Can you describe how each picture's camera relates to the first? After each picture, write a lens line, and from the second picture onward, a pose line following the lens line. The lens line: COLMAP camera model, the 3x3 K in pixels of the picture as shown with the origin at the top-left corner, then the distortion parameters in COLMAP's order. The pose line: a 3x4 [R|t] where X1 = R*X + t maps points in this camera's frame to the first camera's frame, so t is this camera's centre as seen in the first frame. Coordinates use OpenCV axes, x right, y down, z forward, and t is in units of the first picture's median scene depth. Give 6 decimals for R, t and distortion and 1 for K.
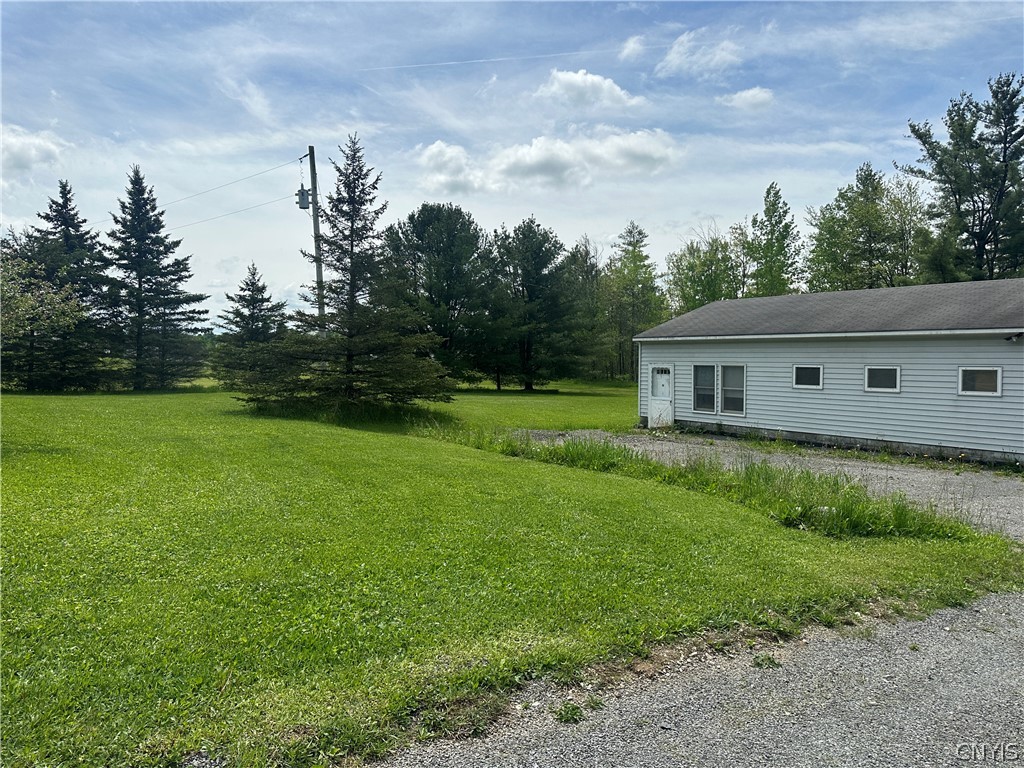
lens RADIAL K [[729.2, 0, 496.5], [0, 729.2, 387.5], [0, 0, 1]] dist [0.050763, -0.056668]
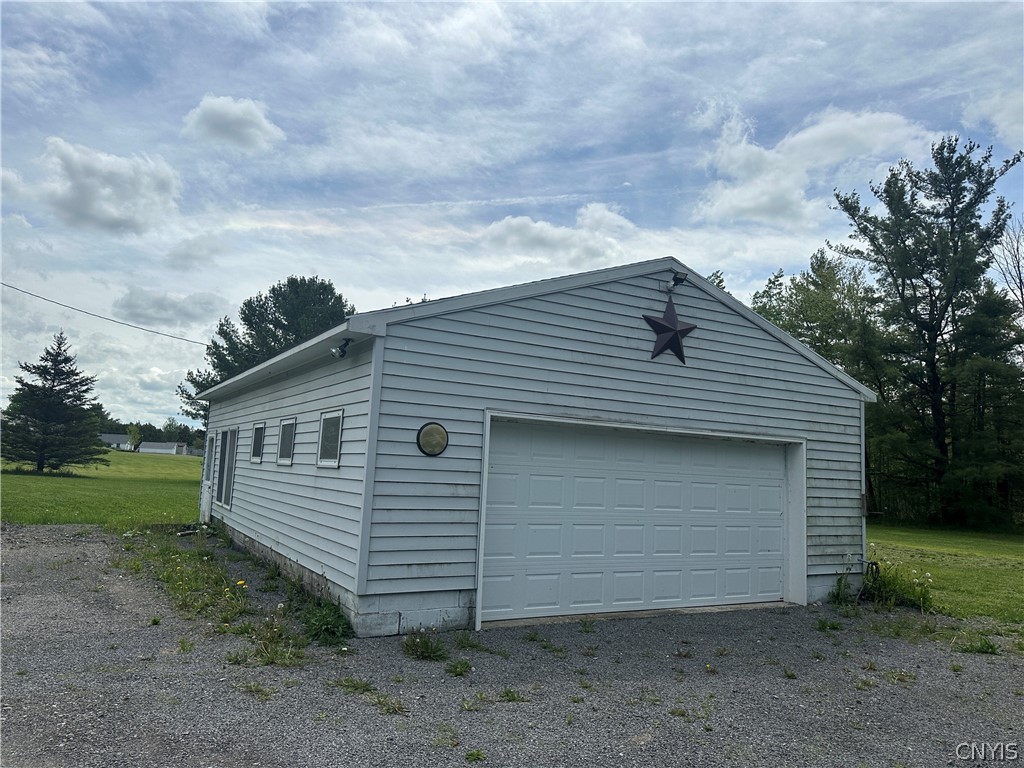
lens RADIAL K [[729.2, 0, 514.5], [0, 729.2, 385.2], [0, 0, 1]] dist [0.050763, -0.056668]
pose [[0.995457, 0.029698, -0.090462, 0.345941], [-0.043357, 0.987276, -0.152989, 0.008316], [0.084767, 0.156216, 0.984079, 0.205711]]
